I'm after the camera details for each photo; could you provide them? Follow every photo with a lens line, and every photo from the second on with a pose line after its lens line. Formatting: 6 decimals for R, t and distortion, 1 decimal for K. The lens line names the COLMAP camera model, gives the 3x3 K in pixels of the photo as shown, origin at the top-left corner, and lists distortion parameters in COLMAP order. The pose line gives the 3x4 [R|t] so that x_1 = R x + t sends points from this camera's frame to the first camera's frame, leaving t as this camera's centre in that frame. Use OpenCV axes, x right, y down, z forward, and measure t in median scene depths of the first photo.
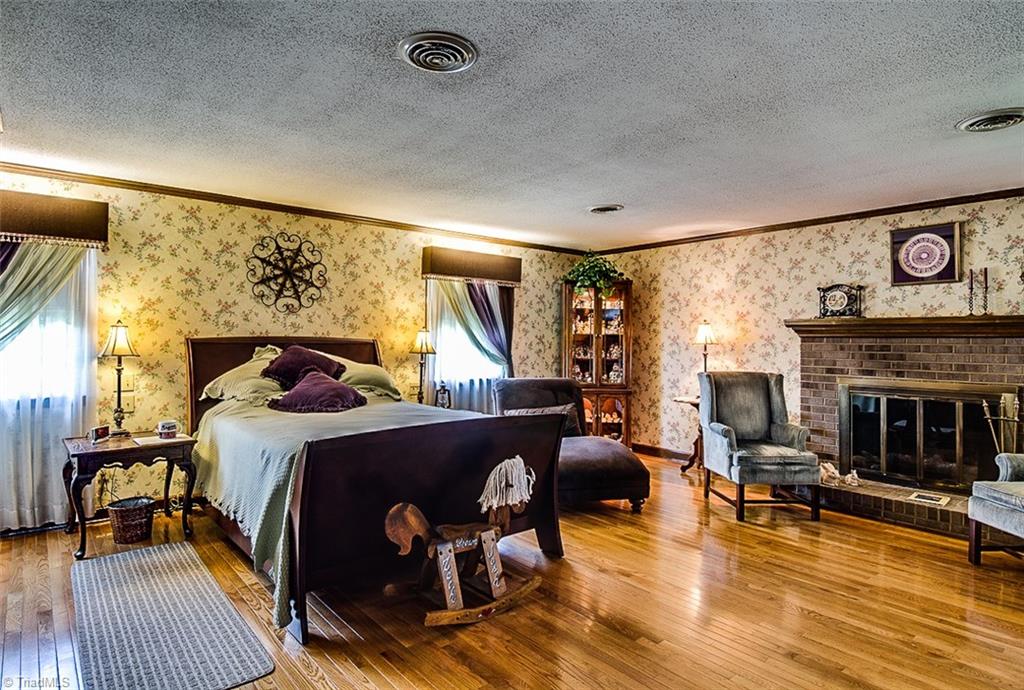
lens RADIAL K [[570.6, 0, 512.1], [0, 570.6, 340.9], [0, 0, 1]] dist [0.006429, 0.000313]
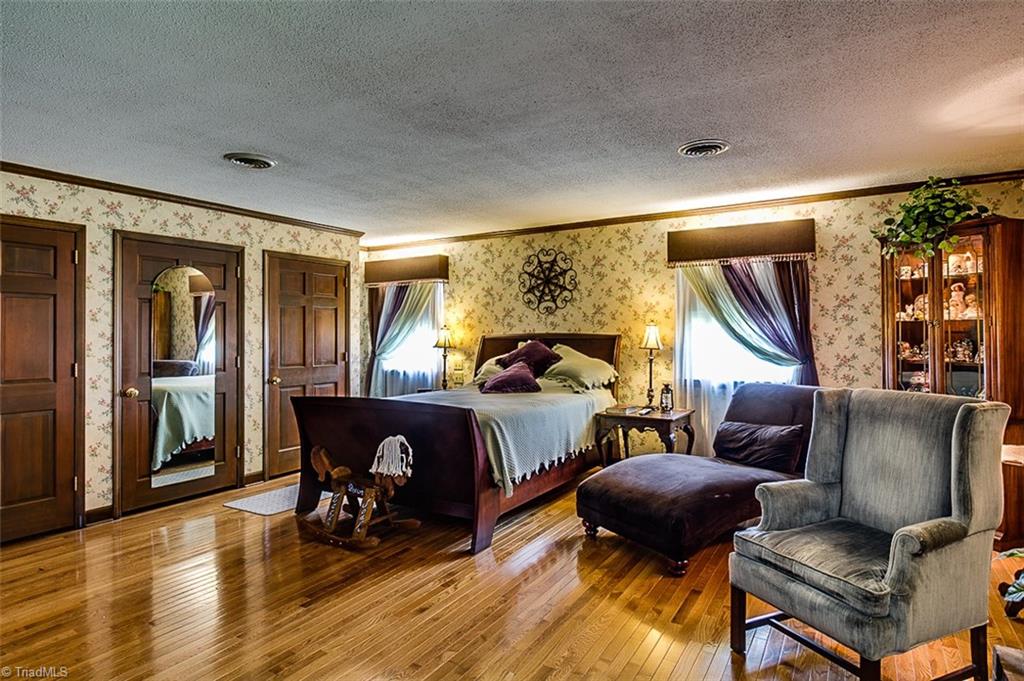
lens RADIAL K [[573.1, 0, 512.6], [0, 573.1, 339.0], [0, 0, 1]] dist [-0.003495, -0.000107]
pose [[0.334134, -0.003603, -0.942519, 0.735248], [0.010659, 0.999943, -0.000043, 0.003729], [0.942465, -0.010032, 0.334153, 0.516631]]
